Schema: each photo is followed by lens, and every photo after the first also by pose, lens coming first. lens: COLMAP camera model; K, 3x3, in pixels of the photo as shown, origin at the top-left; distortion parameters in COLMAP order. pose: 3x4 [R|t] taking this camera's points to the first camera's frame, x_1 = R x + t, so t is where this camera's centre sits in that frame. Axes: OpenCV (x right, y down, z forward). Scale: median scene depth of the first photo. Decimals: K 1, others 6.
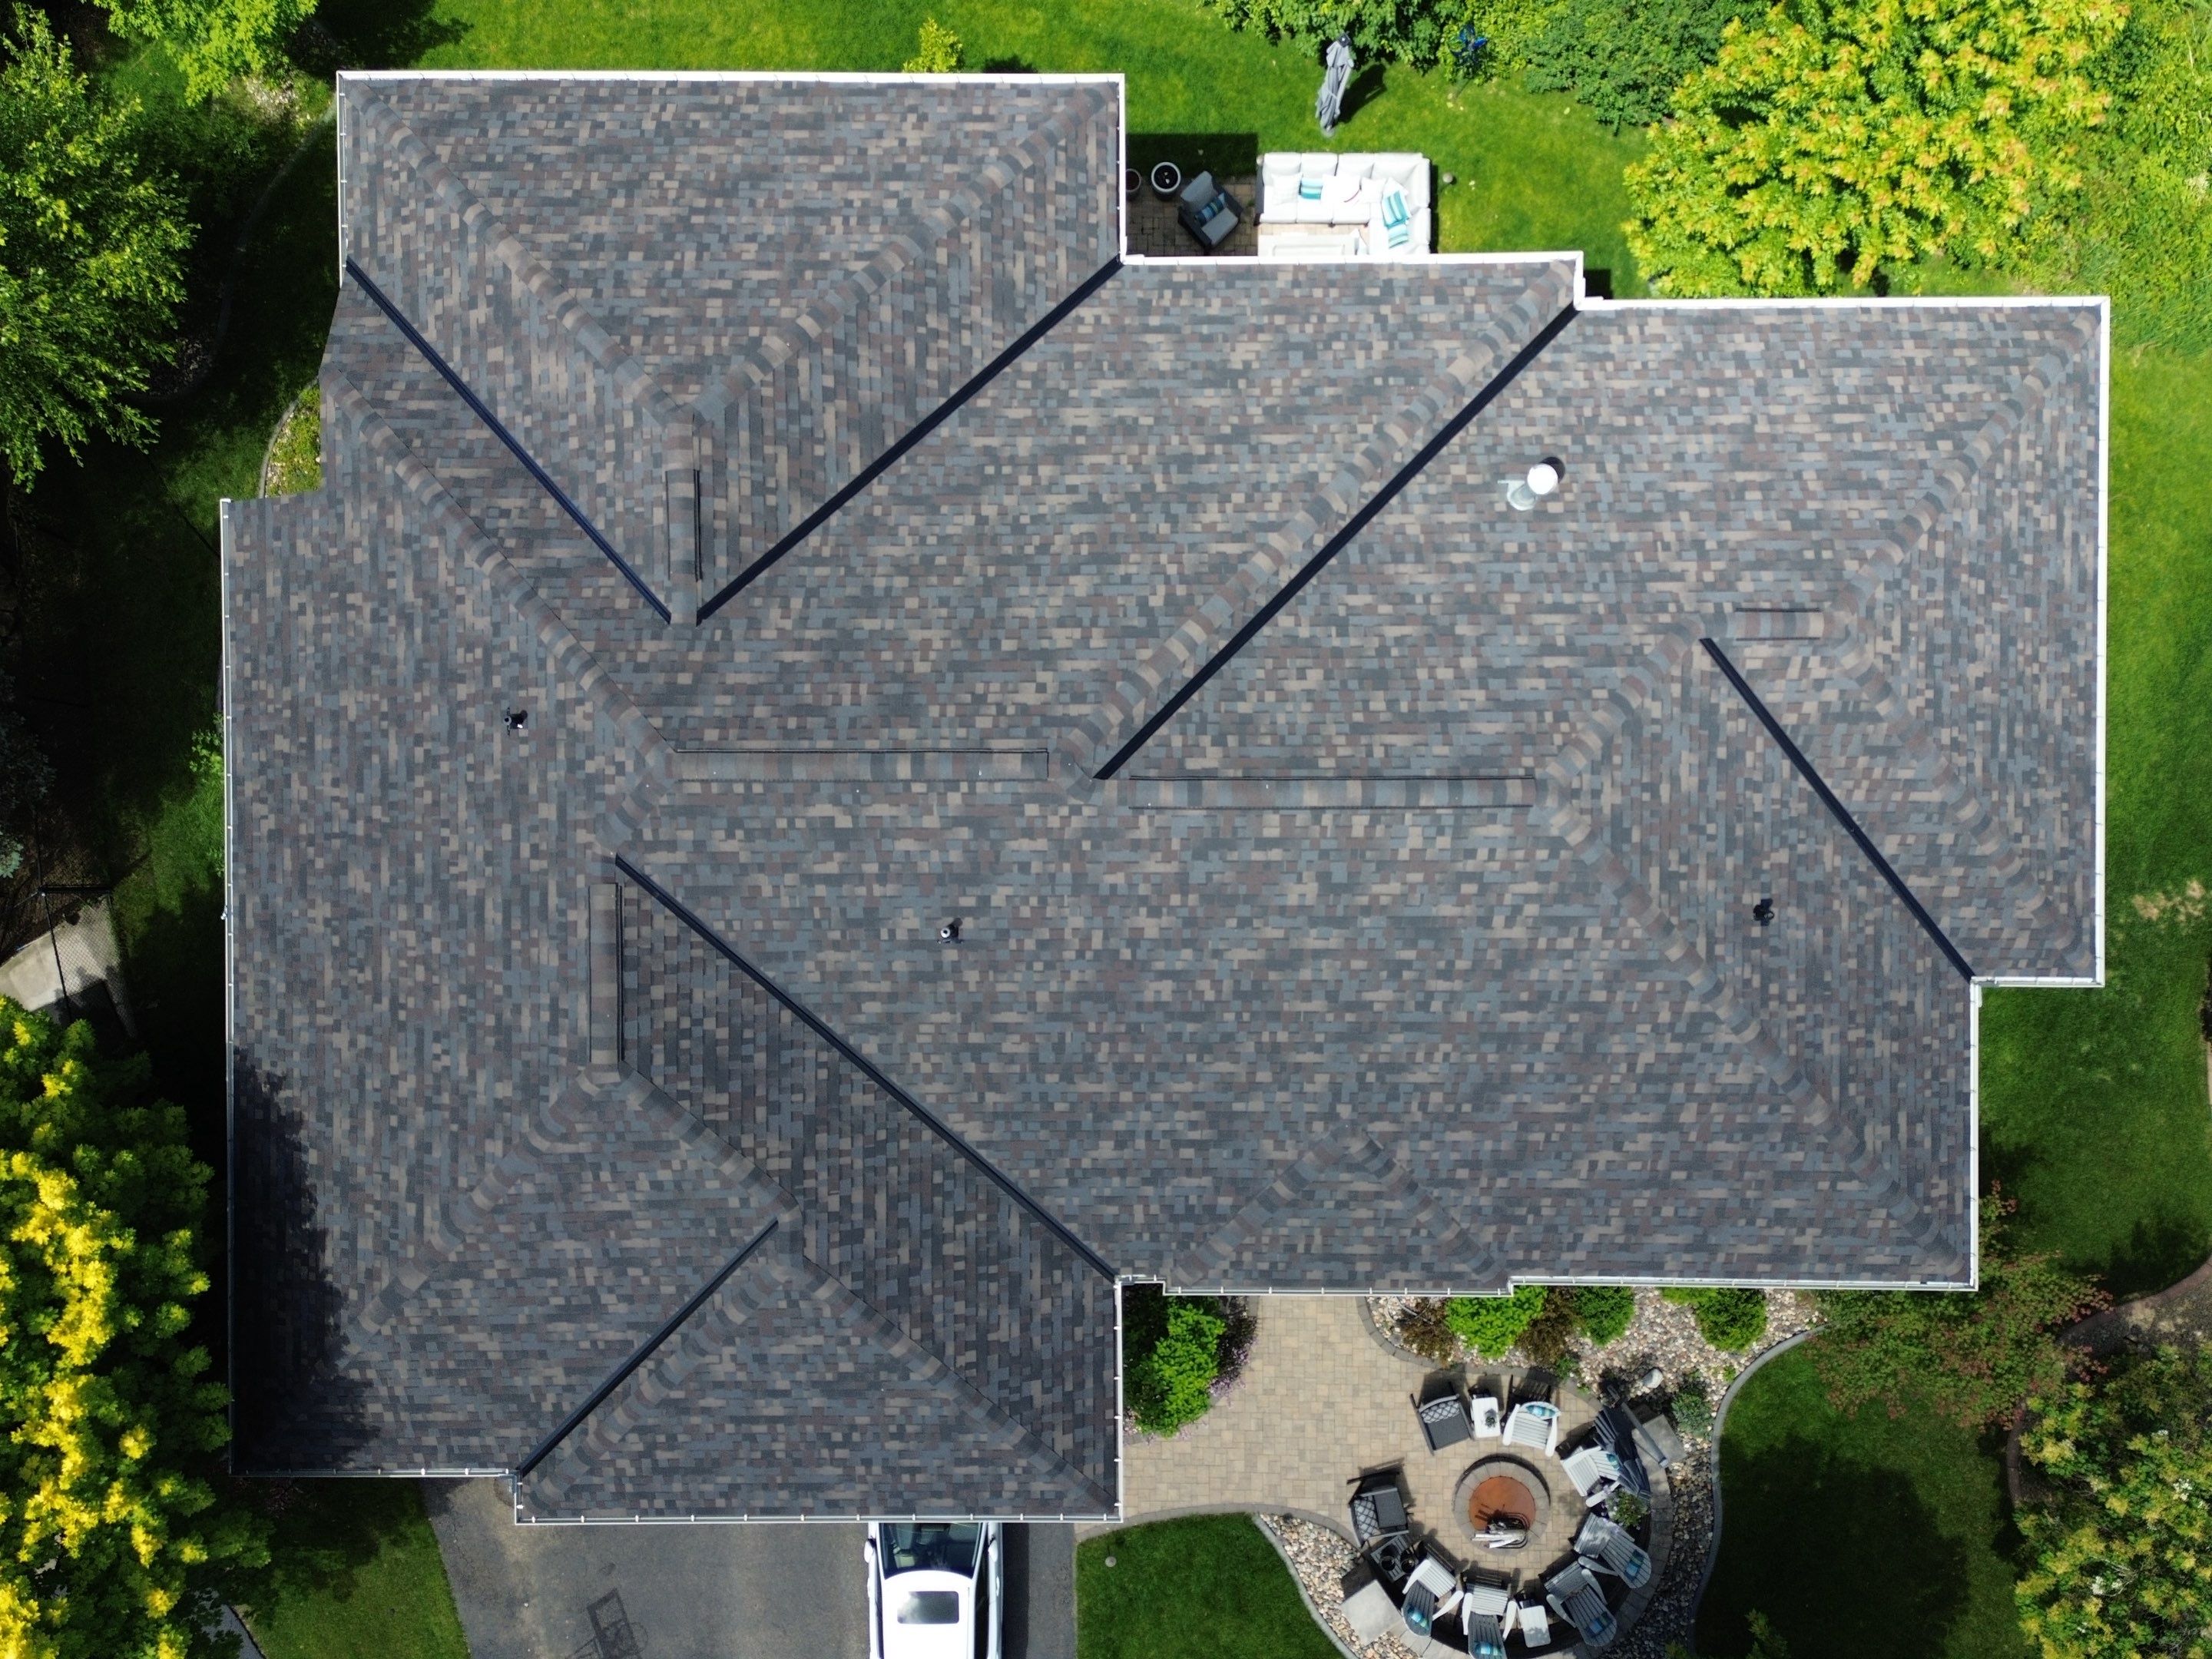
lens RADIAL K [[1545.2, 0, 1113.9], [0, 1545.2, 835.0], [0, 0, 1]] dist [0.120999, -0.137084]
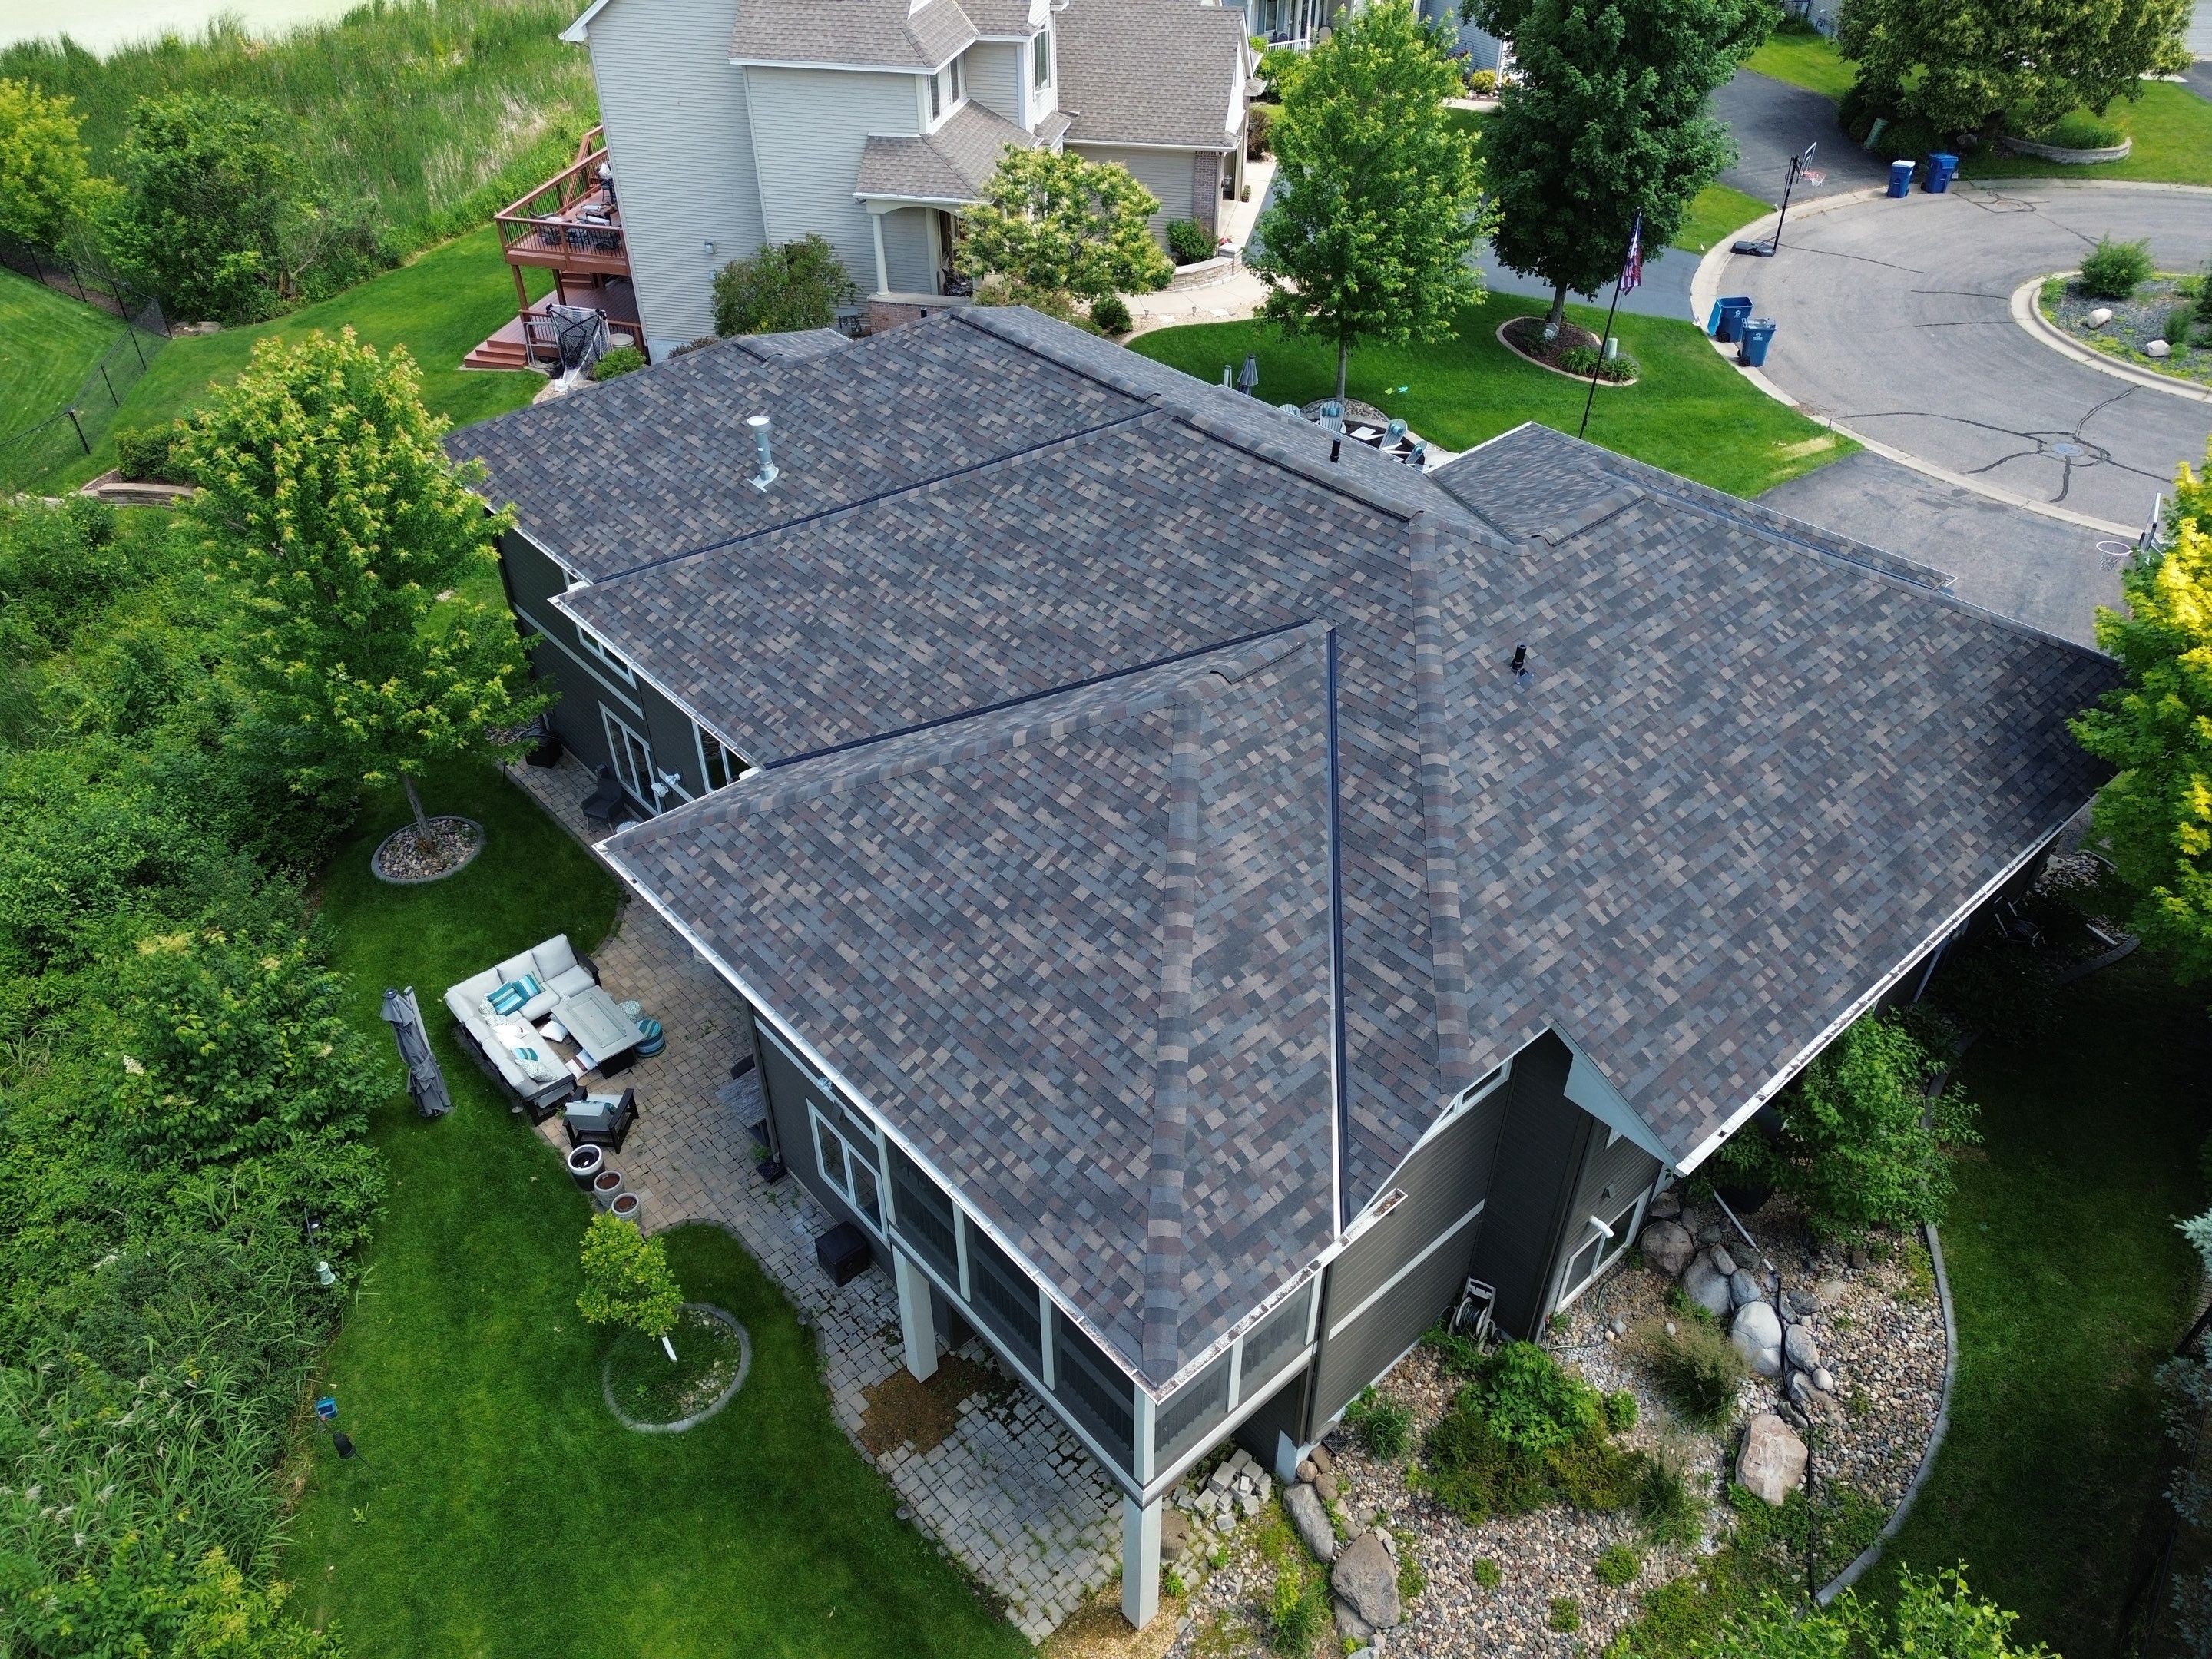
lens RADIAL K [[1551.1, 0, 1113.7], [0, 1551.1, 829.7], [0, 0, 1]] dist [0.138861, -0.226576]
pose [[-0.664392, -0.452296, 0.594988, -0.791989], [0.747227, -0.418333, 0.516381, -0.764932], [0.015346, 0.787671, 0.615905, 0.437121]]
